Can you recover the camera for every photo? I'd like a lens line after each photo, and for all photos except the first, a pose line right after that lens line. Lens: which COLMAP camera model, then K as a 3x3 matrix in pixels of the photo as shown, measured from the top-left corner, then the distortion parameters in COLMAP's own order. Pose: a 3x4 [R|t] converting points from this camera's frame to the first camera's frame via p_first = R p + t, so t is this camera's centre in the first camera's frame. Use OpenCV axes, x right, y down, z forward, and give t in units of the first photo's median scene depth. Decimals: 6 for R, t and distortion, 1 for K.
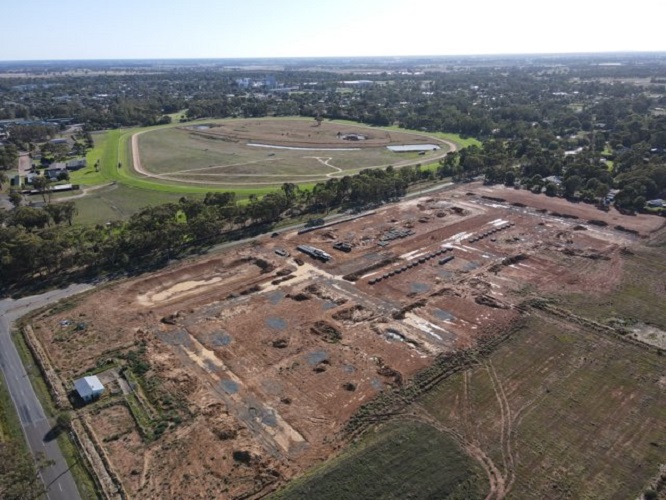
lens RADIAL K [[487.5, 0, 333.0], [0, 487.5, 250.0], [0, 0, 1]] dist [0.005083, 0.017905]
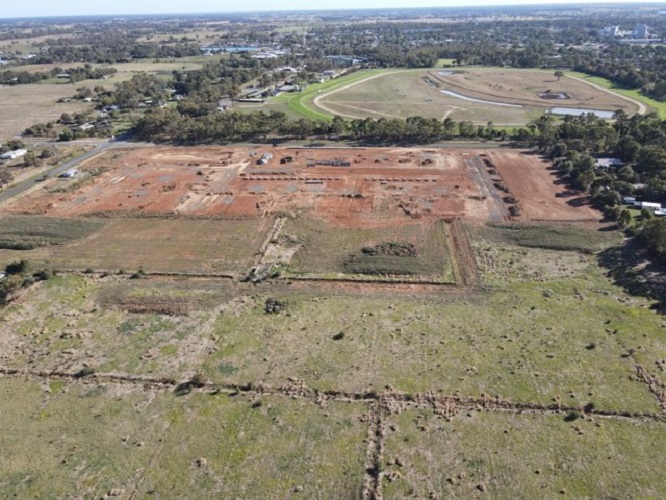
lens RADIAL K [[487.5, 0, 333.0], [0, 487.5, 250.0], [0, 0, 1]] dist [0.005083, 0.017905]
pose [[0.693534, 0.320817, -0.645048, 1.085420], [-0.258187, 0.946581, 0.193192, -0.067152], [0.672570, 0.032557, 0.739317, 0.122425]]
